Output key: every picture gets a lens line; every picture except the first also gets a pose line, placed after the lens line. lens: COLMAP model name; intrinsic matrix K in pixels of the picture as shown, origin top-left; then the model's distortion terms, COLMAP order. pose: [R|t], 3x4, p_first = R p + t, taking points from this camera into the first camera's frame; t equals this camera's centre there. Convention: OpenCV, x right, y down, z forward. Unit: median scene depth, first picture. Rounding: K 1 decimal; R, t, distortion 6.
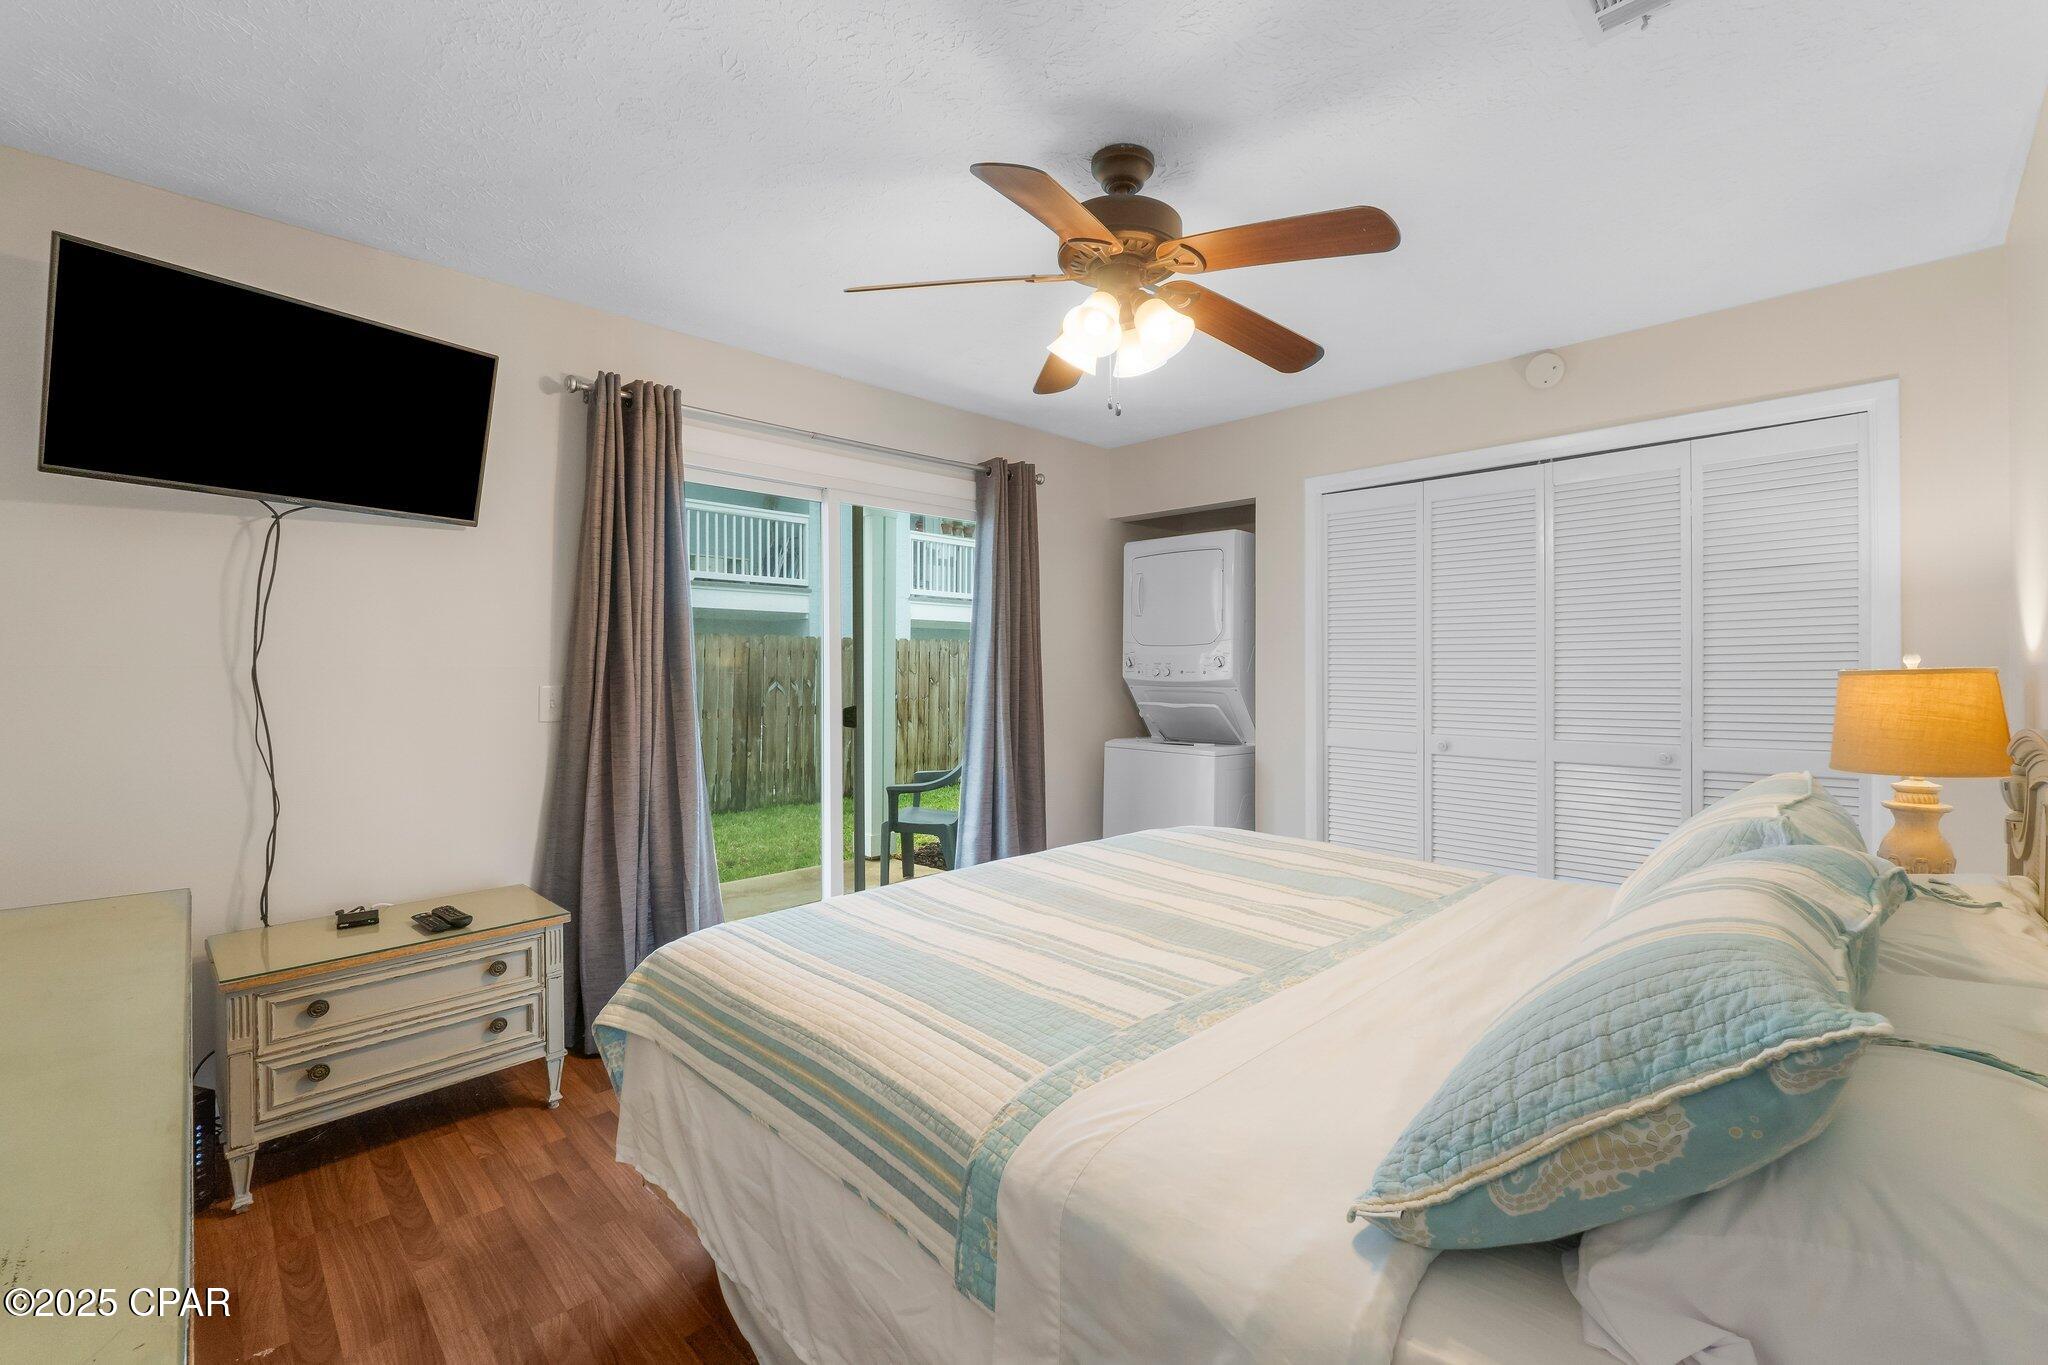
lens RADIAL K [[864.7, 0, 1012.4], [0, 864.7, 666.5], [0, 0, 1]] dist [-0.009723, 0.001316]
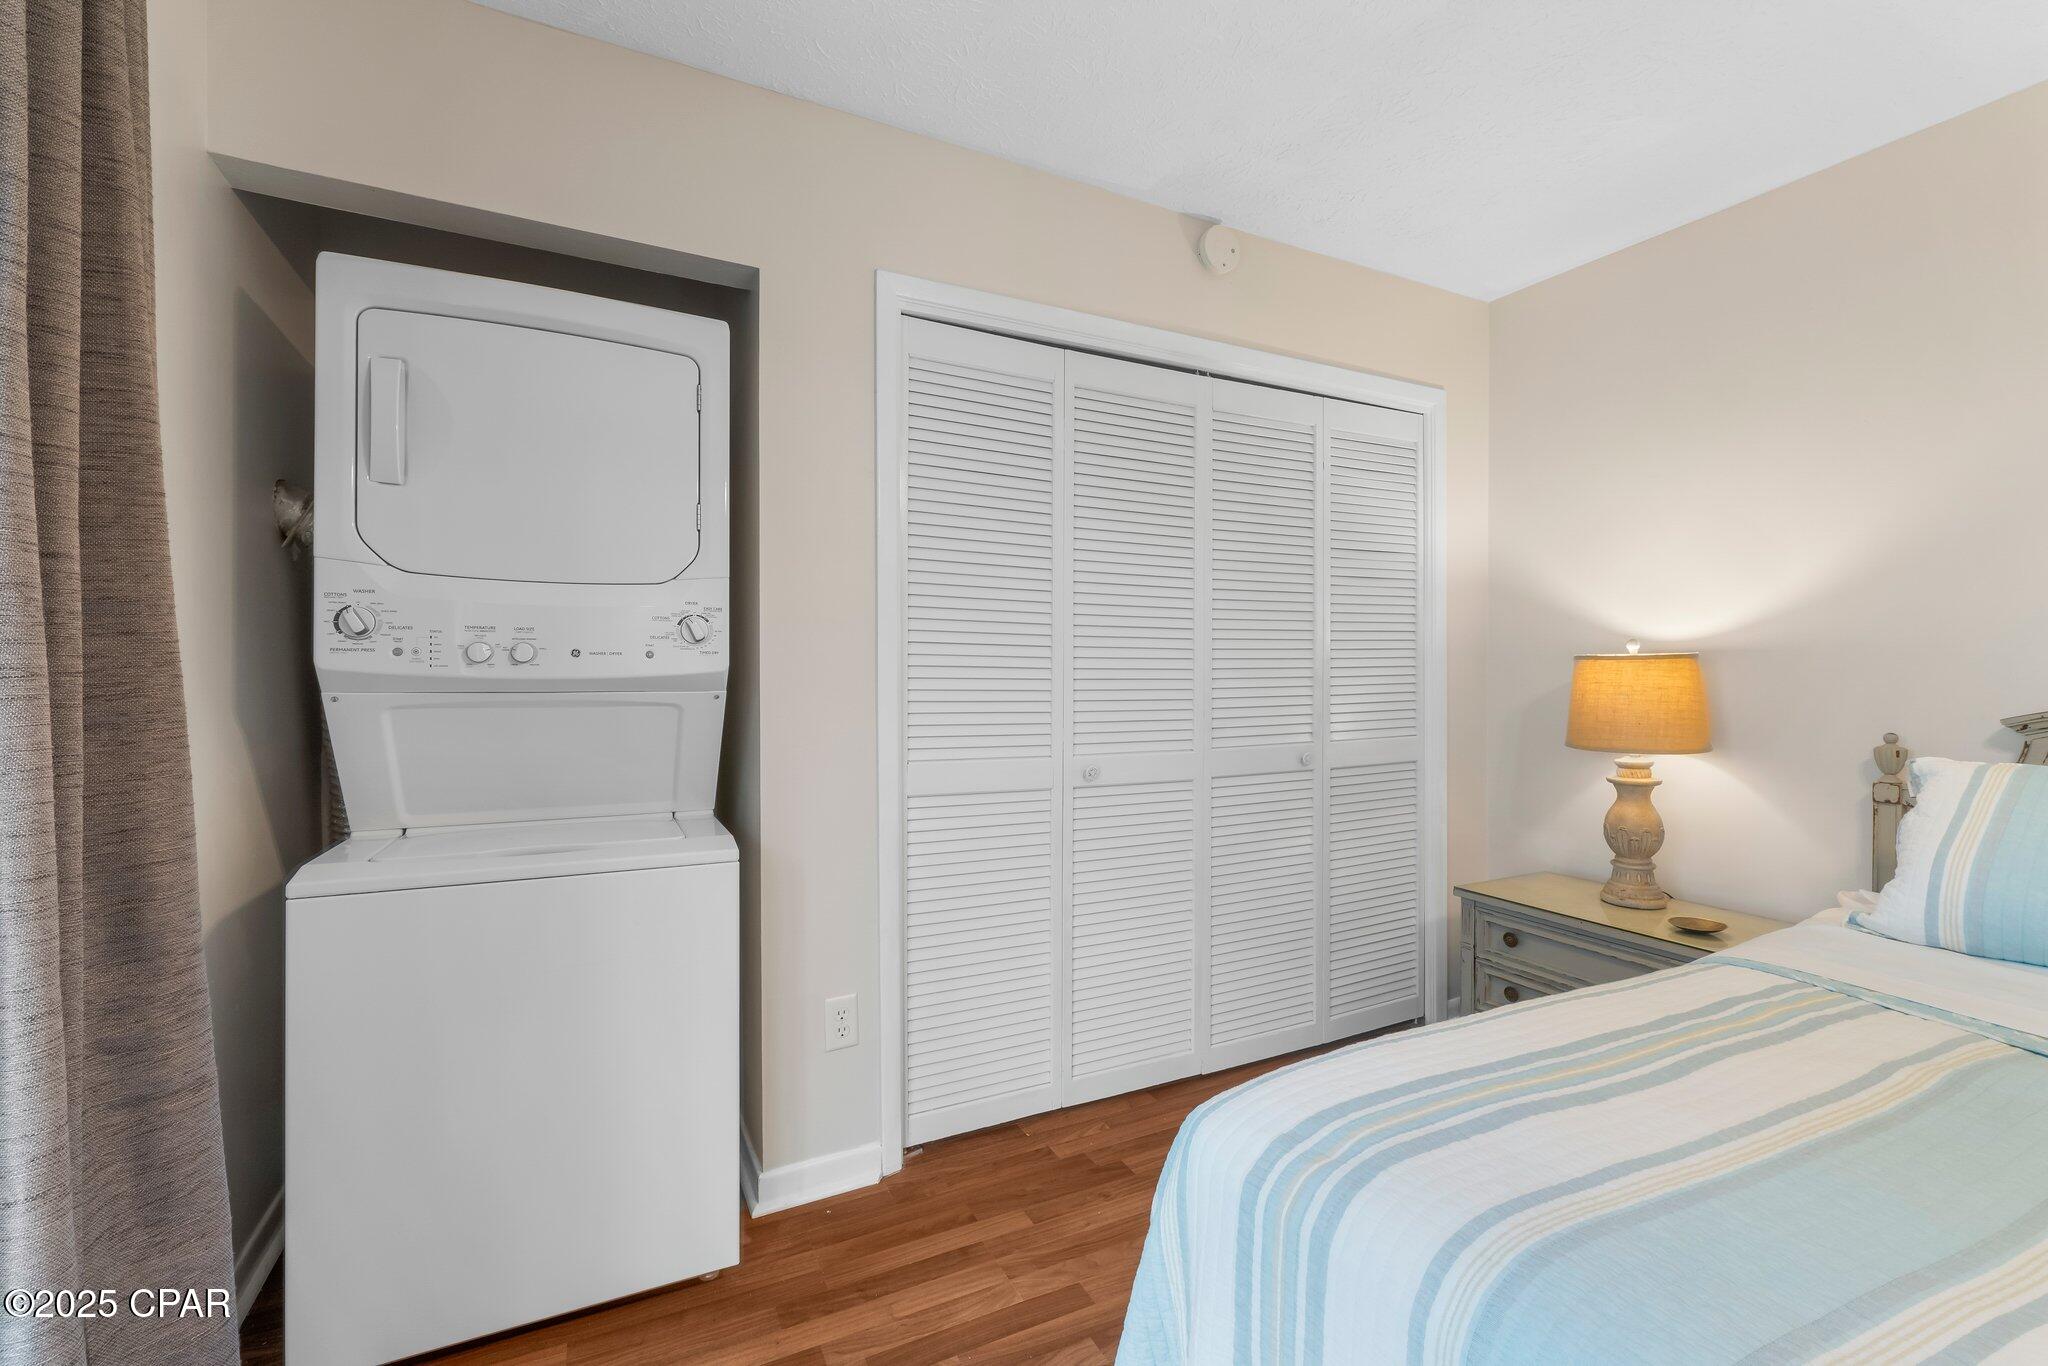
lens RADIAL K [[864.7, 0, 1015.6], [0, 864.7, 676.1], [0, 0, 1]] dist [-0.009723, 0.001316]
pose [[0.288487, -0.003621, 0.957477, -0.205149], [-0.004074, 0.999979, 0.005009, 0.027032], [-0.957475, -0.005346, 0.288466, 1.371589]]
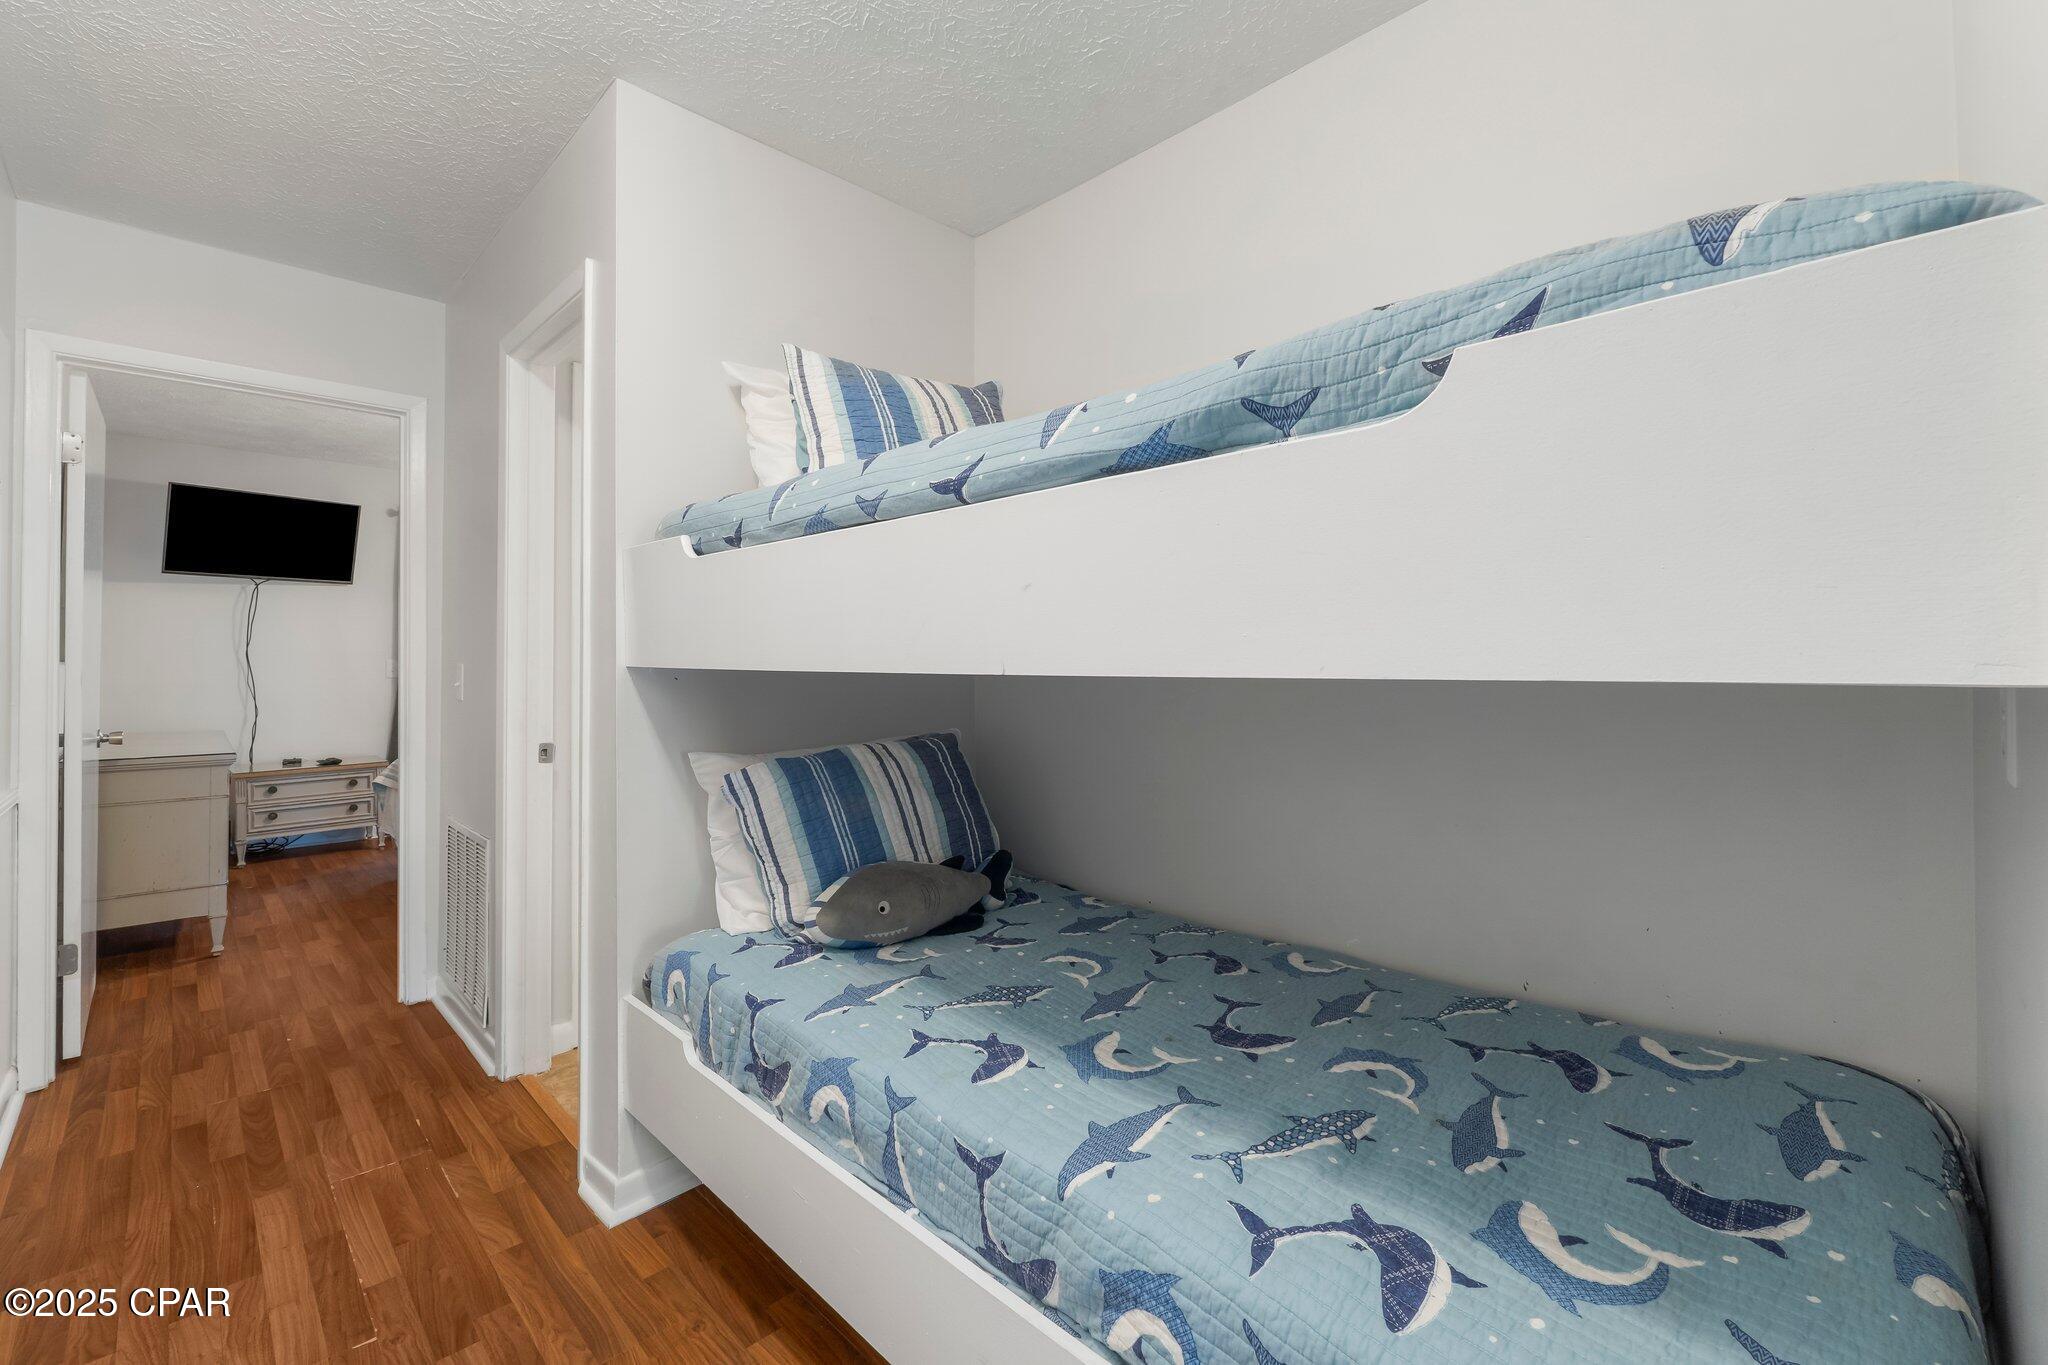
lens RADIAL K [[864.7, 0, 1013.3], [0, 864.7, 668.2], [0, 0, 1]] dist [-0.009723, 0.001316]
pose [[0.999367, 0.008761, 0.034469, 1.073050], [-0.008845, 0.999958, 0.002287, 0.025986], [-0.034448, -0.002590, 0.999403, -1.343894]]
